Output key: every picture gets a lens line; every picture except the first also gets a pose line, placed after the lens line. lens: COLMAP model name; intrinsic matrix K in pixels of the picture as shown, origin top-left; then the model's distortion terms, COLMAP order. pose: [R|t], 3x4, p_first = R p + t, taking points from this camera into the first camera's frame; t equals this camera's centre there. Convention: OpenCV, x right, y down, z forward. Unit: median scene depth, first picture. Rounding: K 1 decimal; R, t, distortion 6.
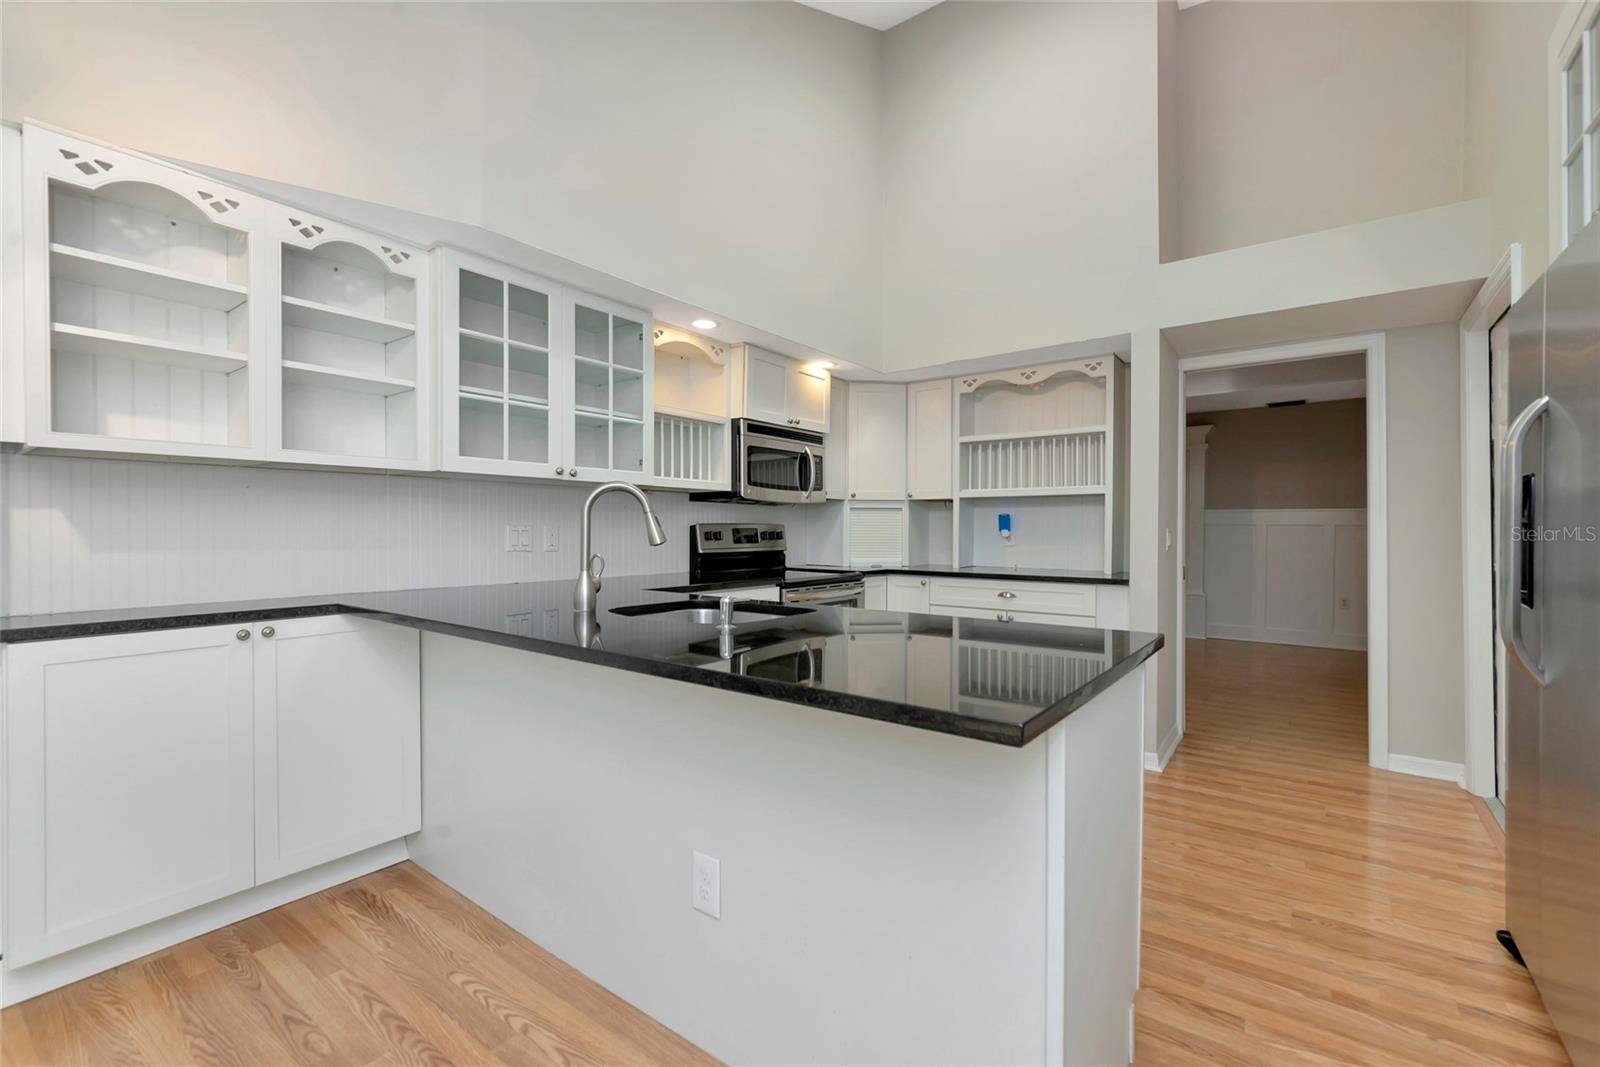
lens RADIAL K [[671.4, 0, 800.0], [0, 671.4, 533.5], [0, 0, 1]] dist [-0.000499, -0.000278]
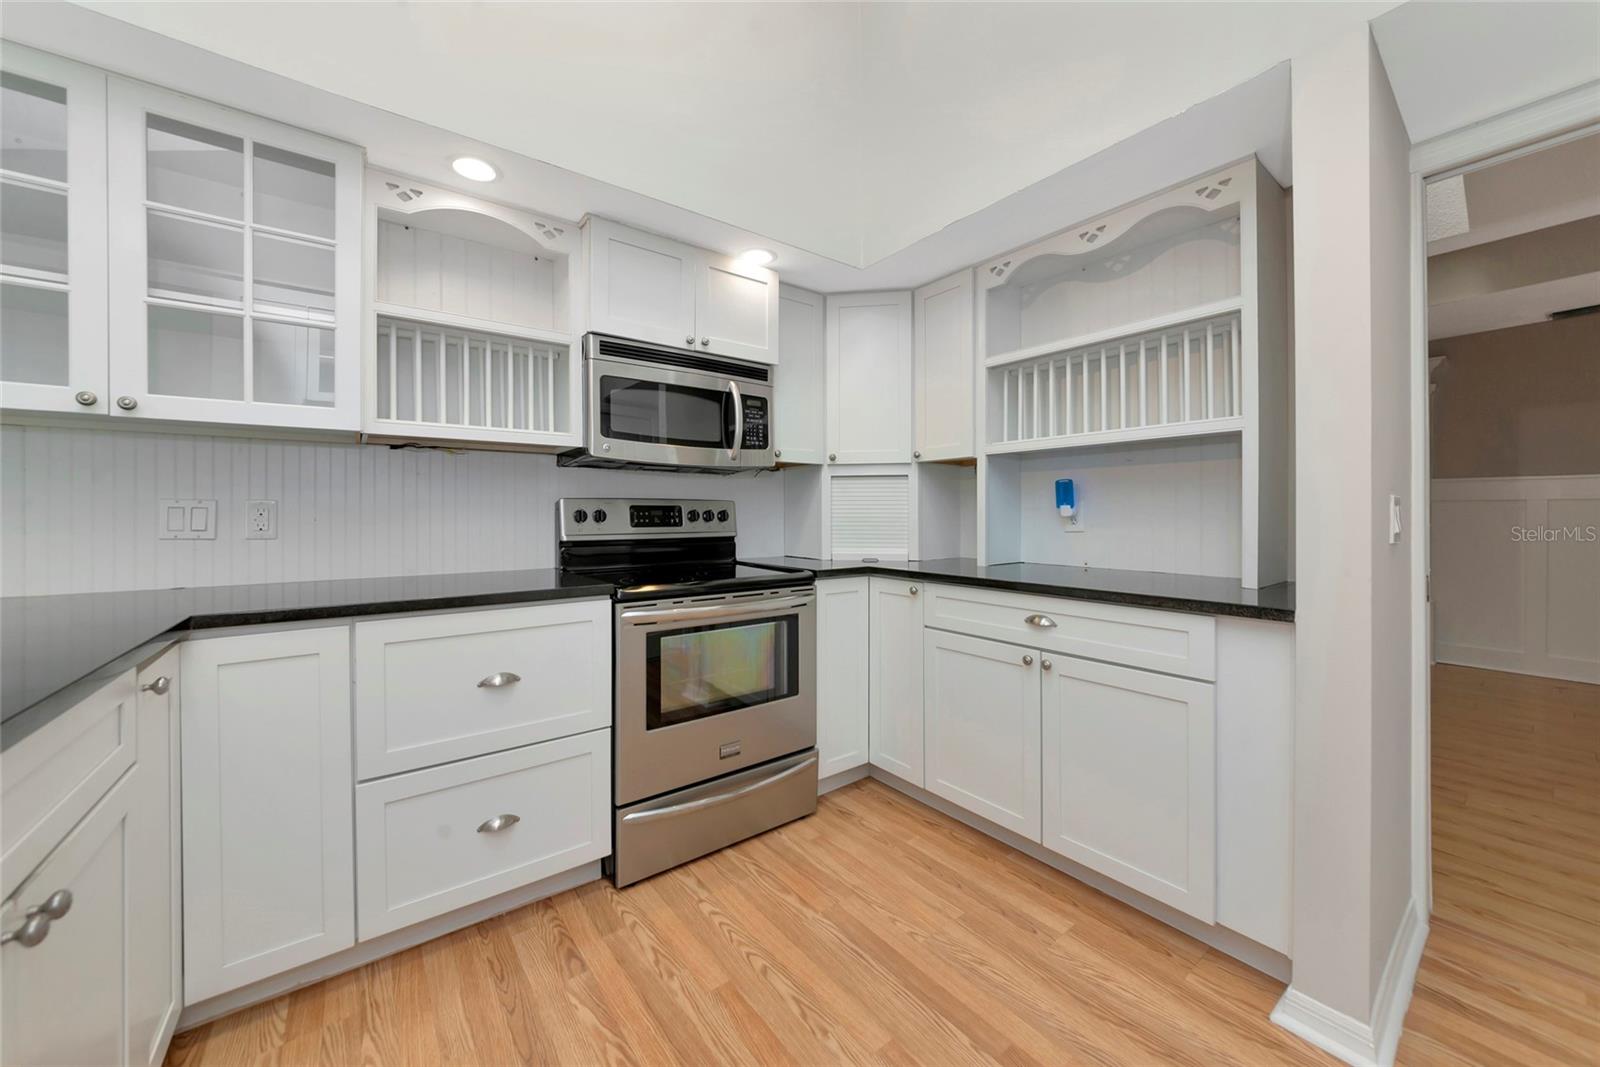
lens RADIAL K [[589.1, 0, 811.6], [0, 589.1, 511.6], [0, 0, 1]] dist [-0.011240, -0.000052]
pose [[0.967681, -0.005485, -0.252119, 0.231414], [0.003135, 0.999948, -0.009719, 0.005152], [0.252159, 0.008615, 0.967647, 0.452488]]
